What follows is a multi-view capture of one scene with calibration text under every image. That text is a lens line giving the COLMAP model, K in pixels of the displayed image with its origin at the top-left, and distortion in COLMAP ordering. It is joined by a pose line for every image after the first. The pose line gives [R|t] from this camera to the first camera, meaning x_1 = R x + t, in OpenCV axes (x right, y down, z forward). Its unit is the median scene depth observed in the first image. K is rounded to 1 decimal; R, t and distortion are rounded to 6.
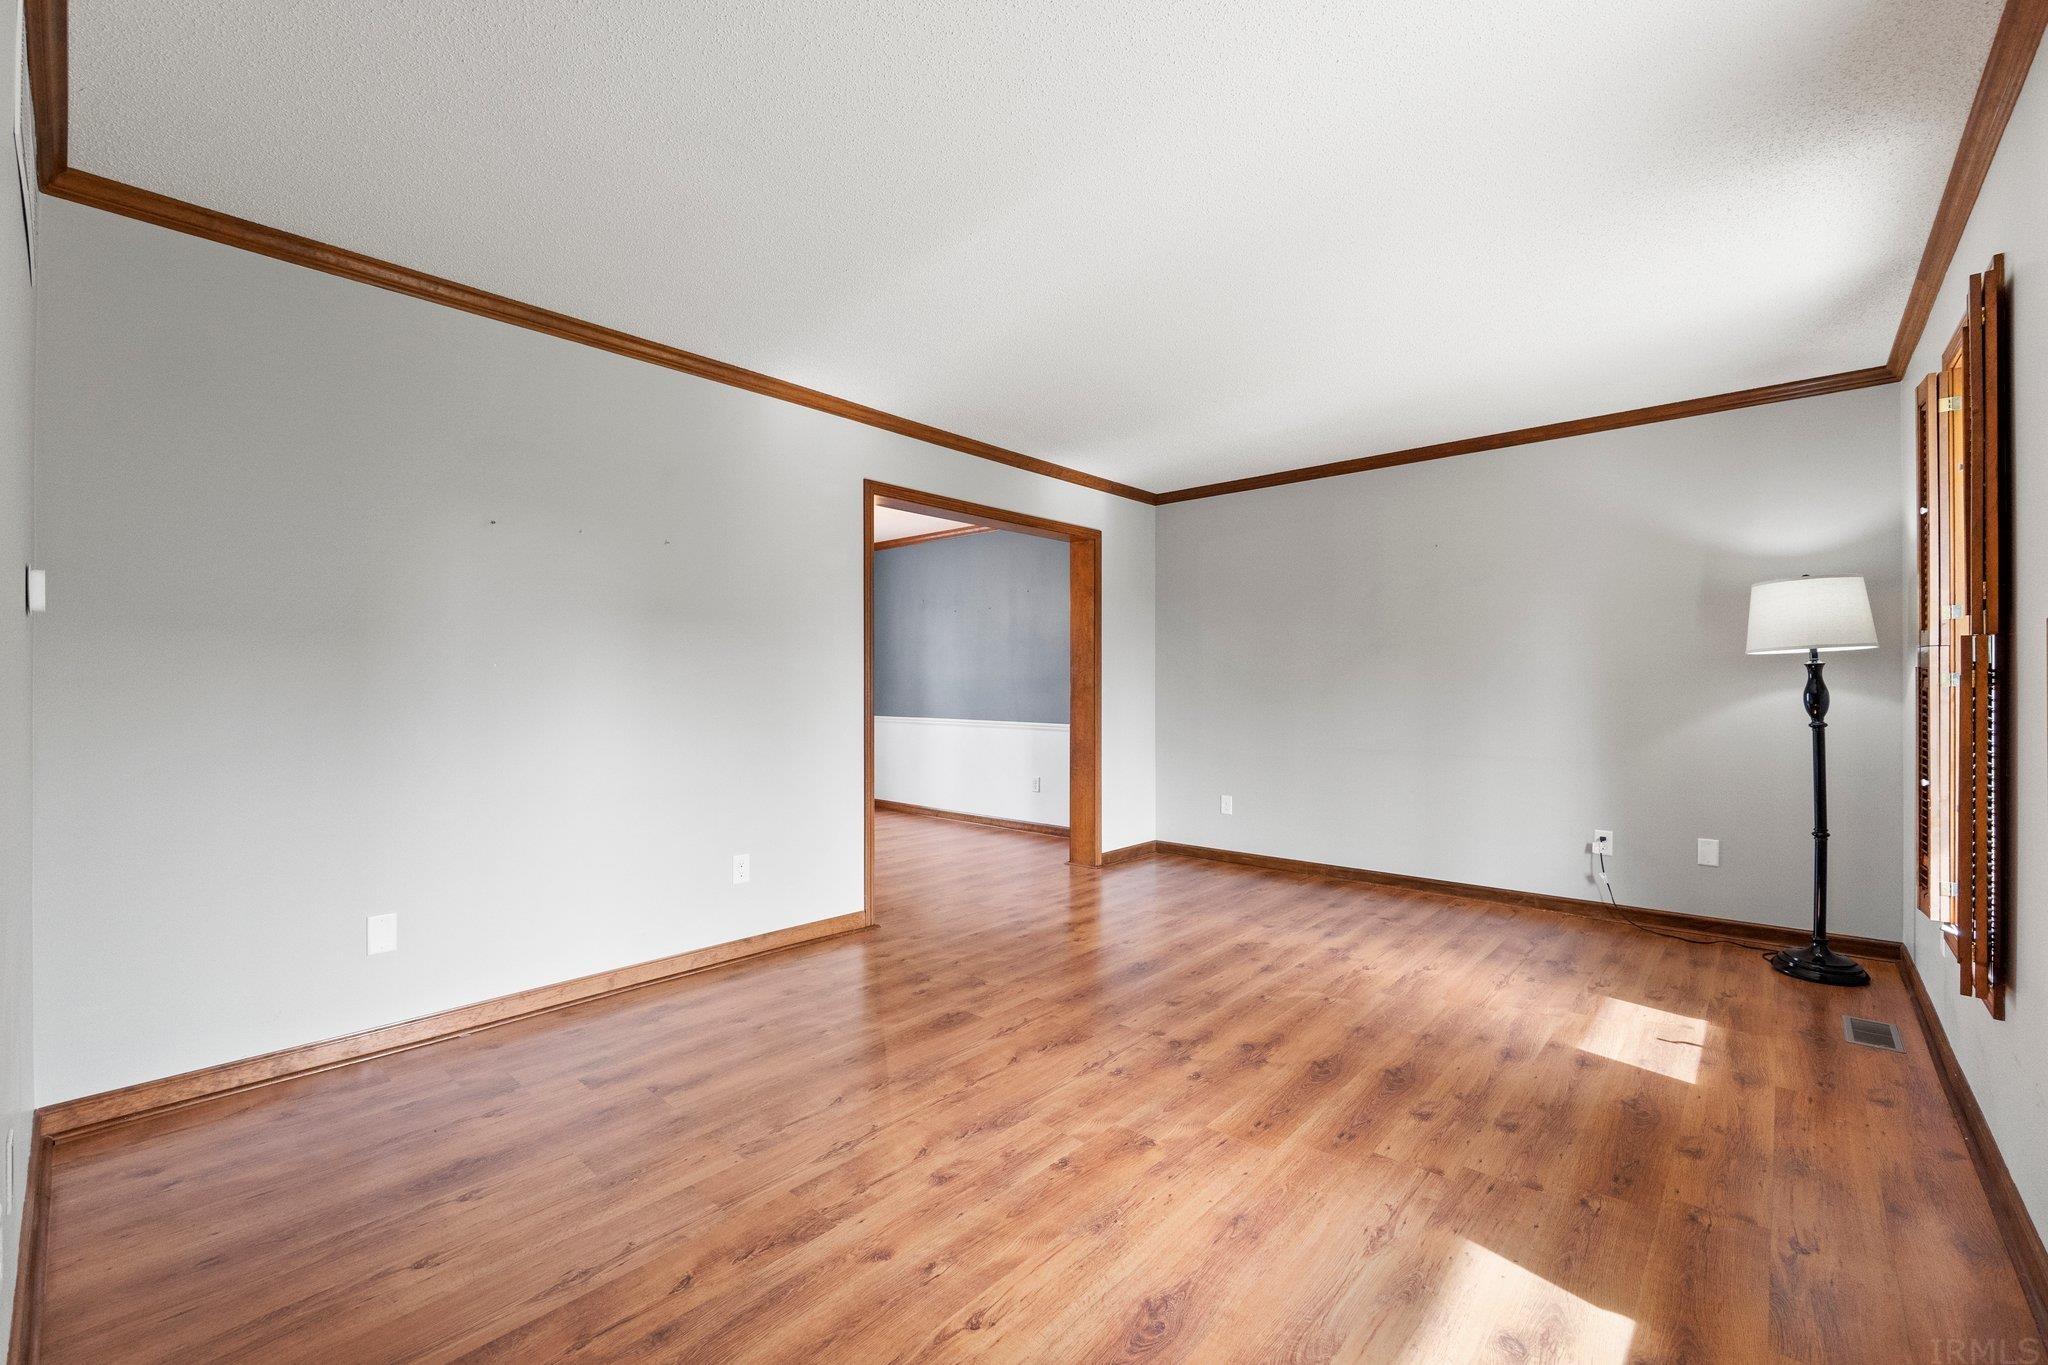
lens RADIAL K [[857.6, 0, 1026.7], [0, 857.6, 684.7], [0, 0, 1]] dist [-0.012018, 0.000758]
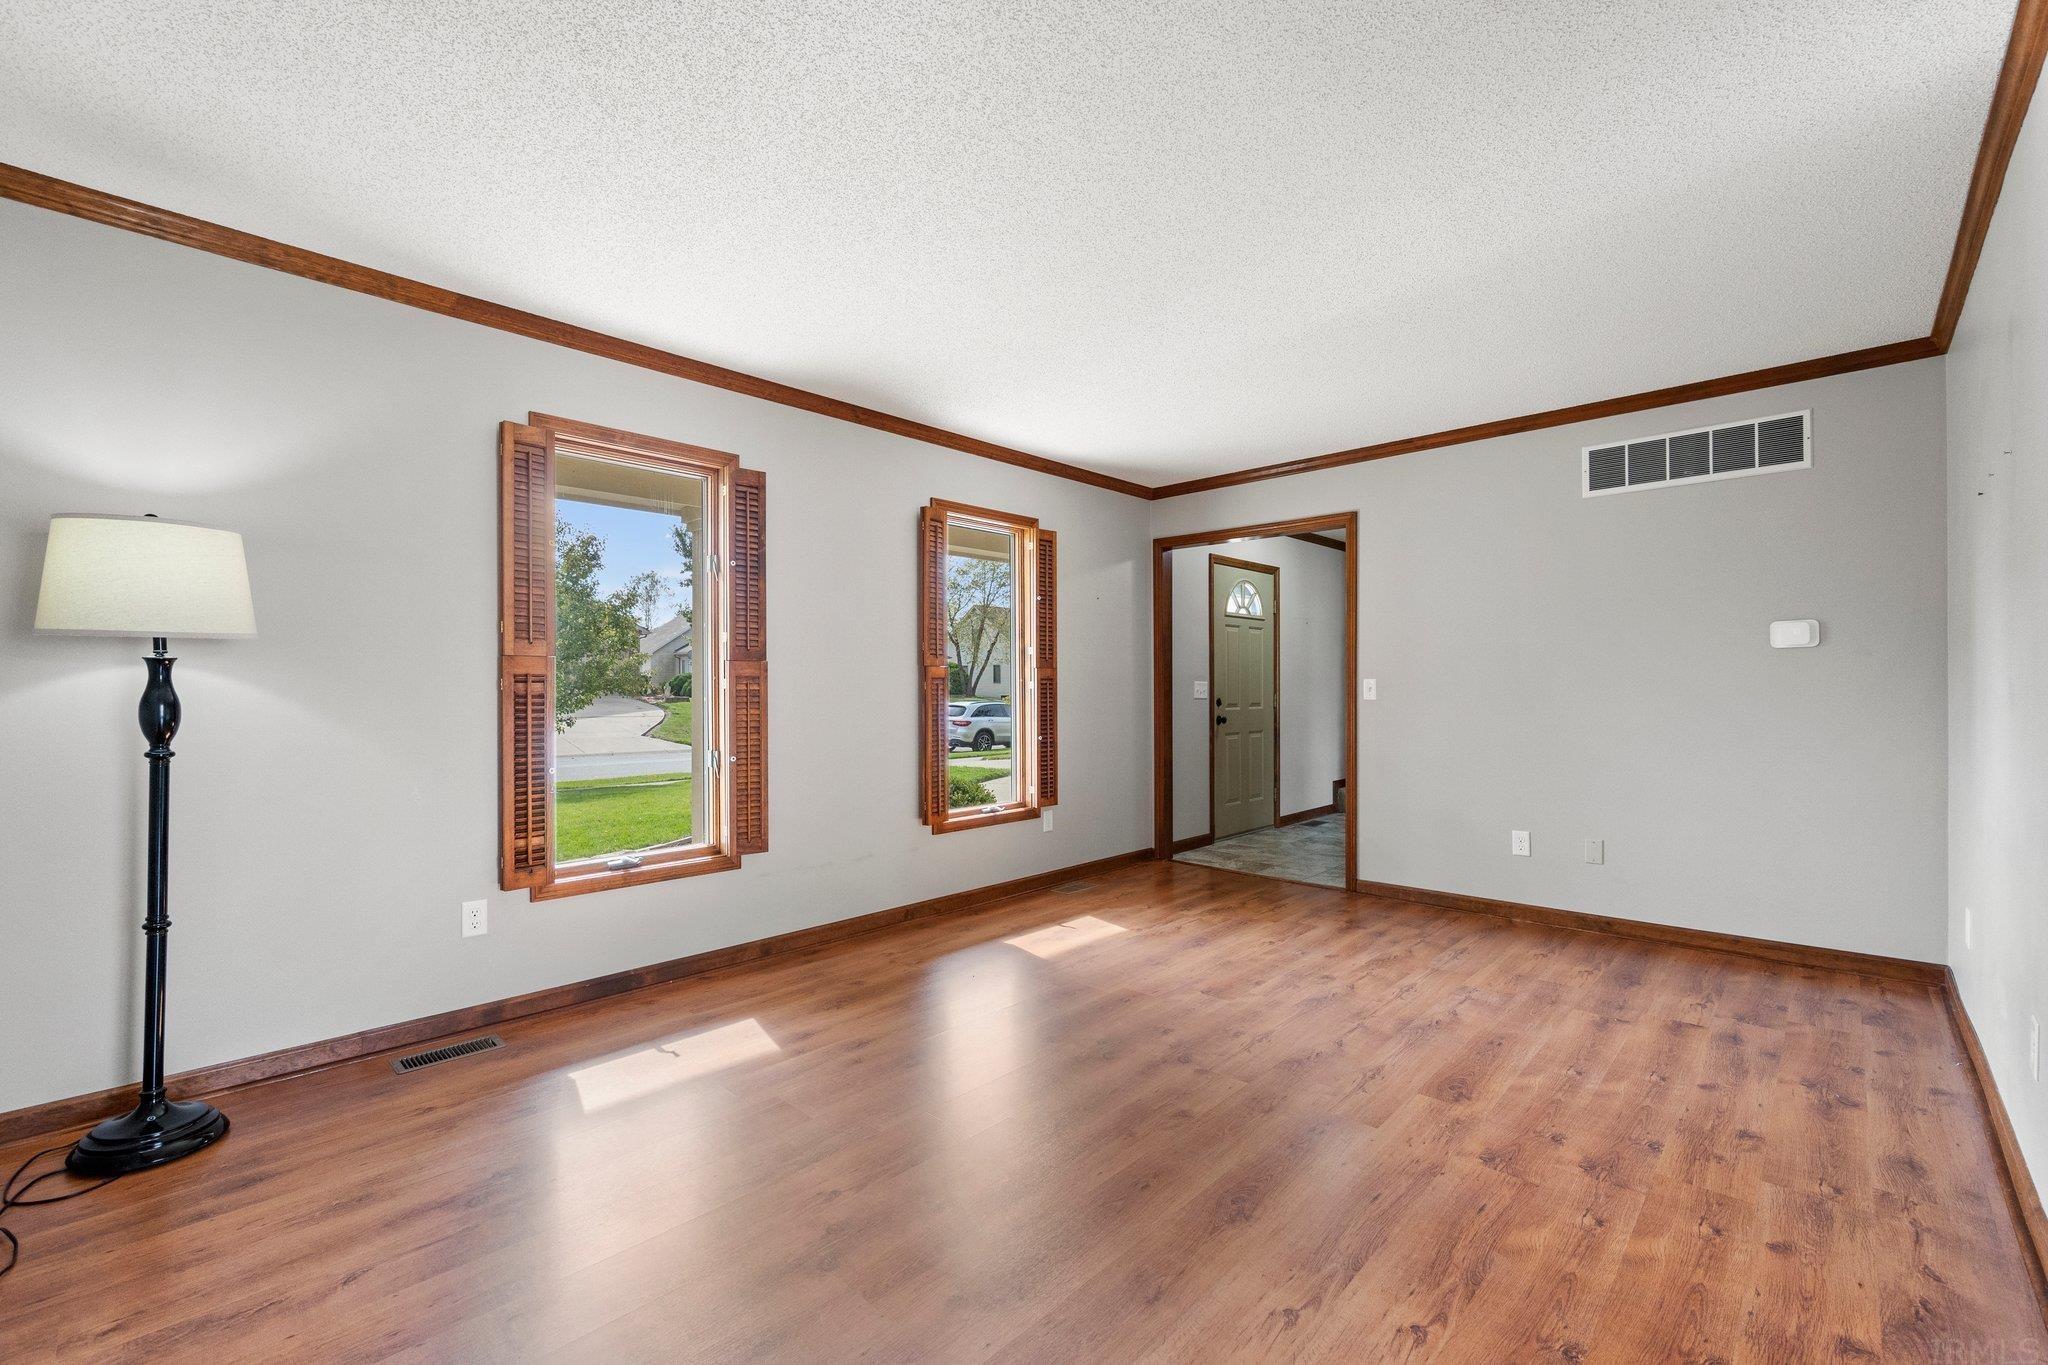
lens RADIAL K [[857.6, 0, 1024.5], [0, 857.6, 677.5], [0, 0, 1]] dist [-0.012018, 0.000758]
pose [[-0.999349, 0.005261, 0.035695, 0.284866], [0.004896, 0.999935, -0.010312, -0.000119], [-0.035747, -0.010131, -0.999310, 1.778088]]
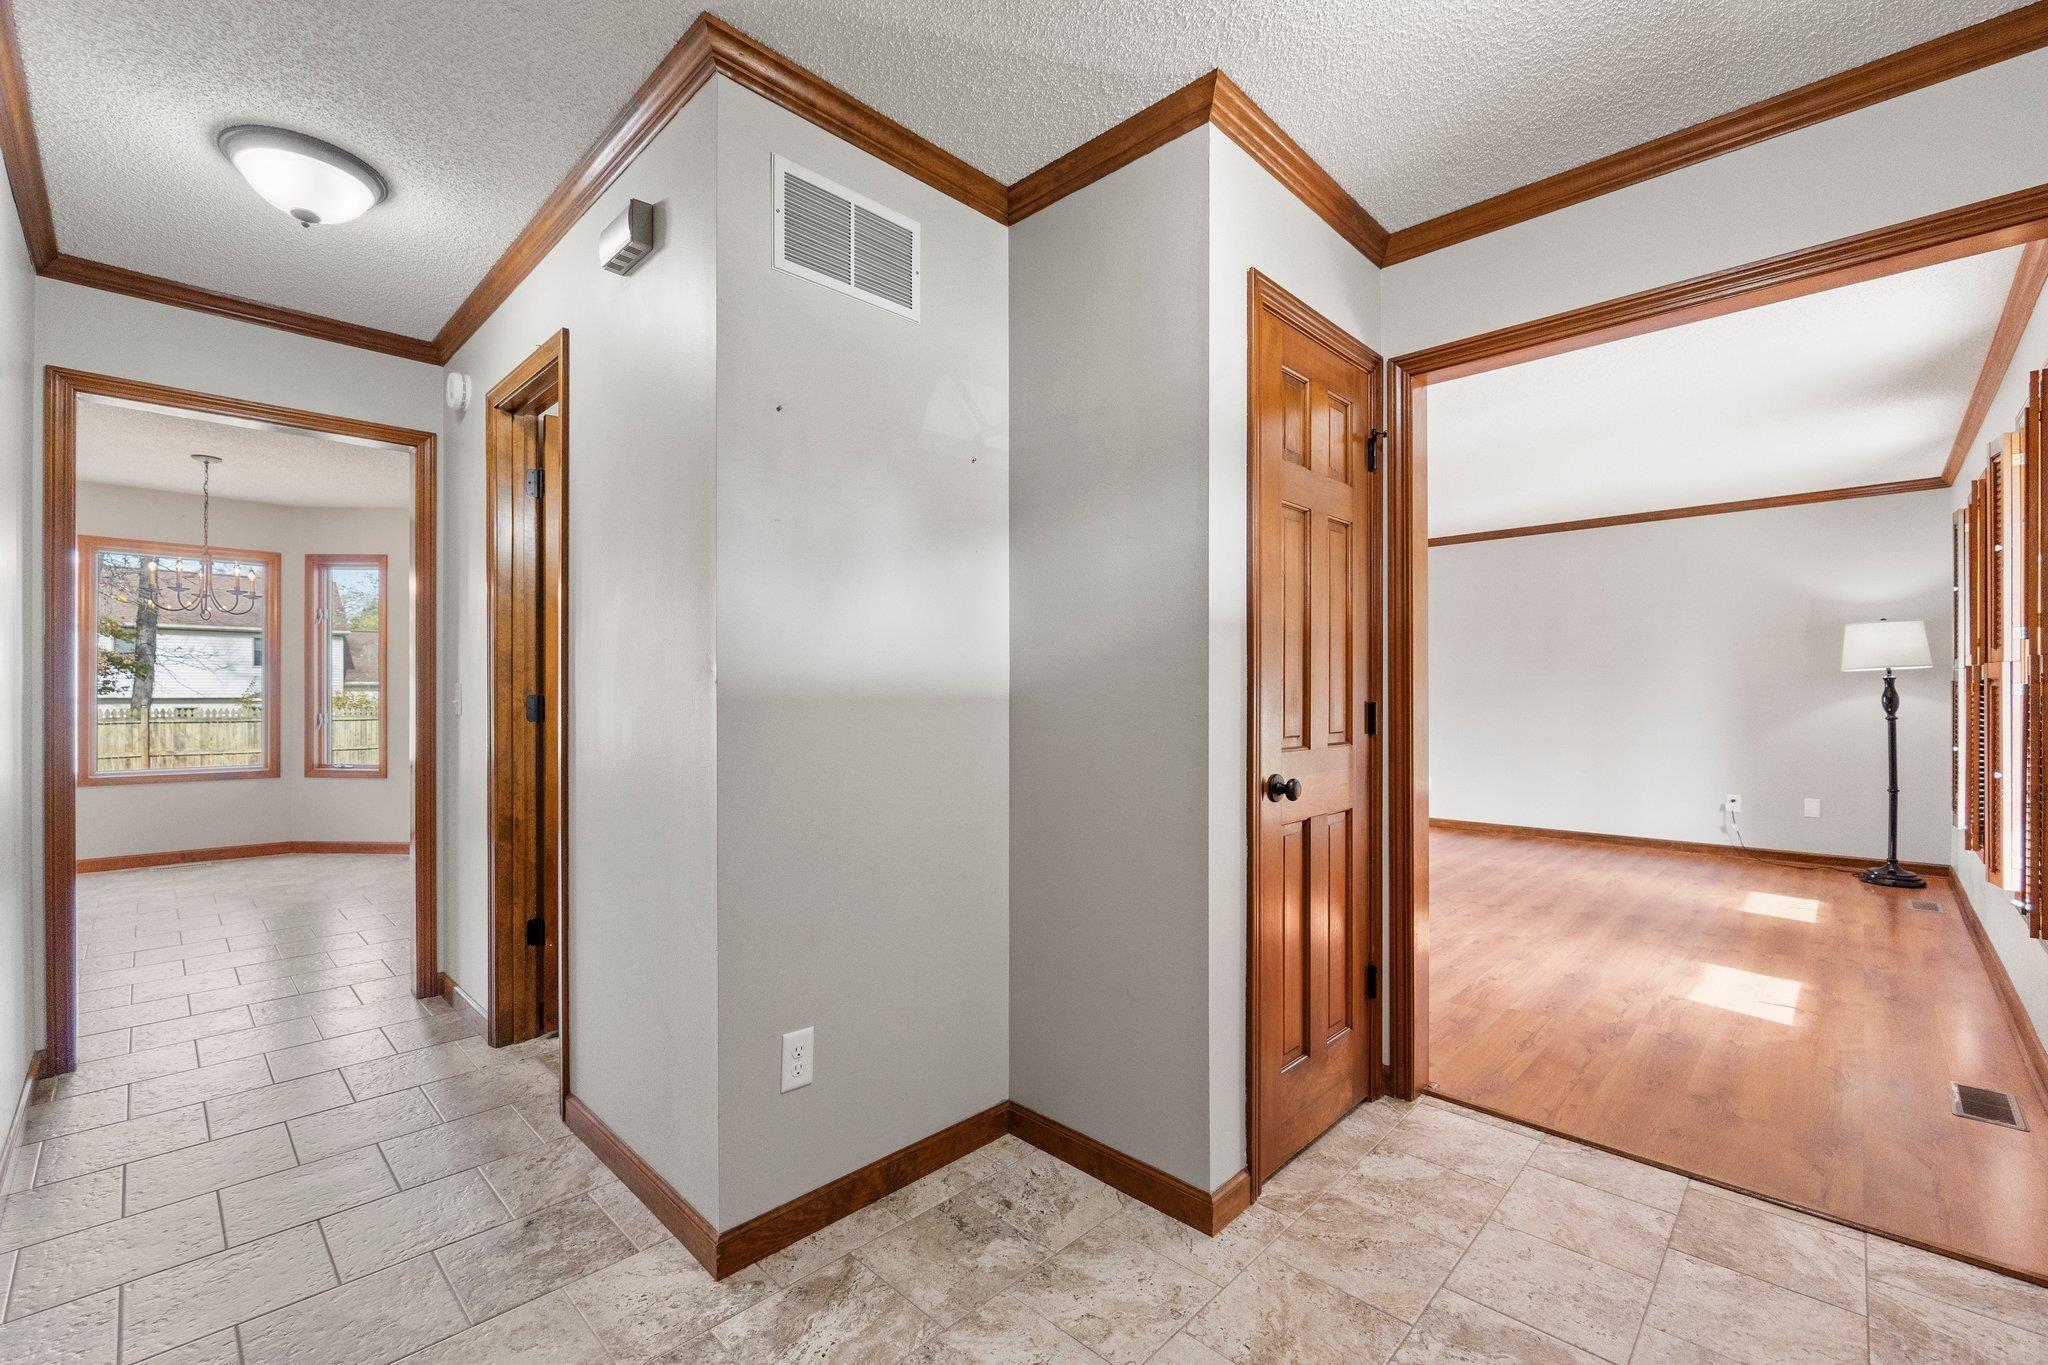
lens RADIAL K [[857.6, 0, 1027.5], [0, 857.6, 696.6], [0, 0, 1]] dist [-0.012018, 0.000758]
pose [[0.998805, 0.000885, -0.048873, -0.585303], [-0.000708, 0.999993, 0.003645, 0.004550], [0.048876, -0.003606, 0.998798, -0.641903]]
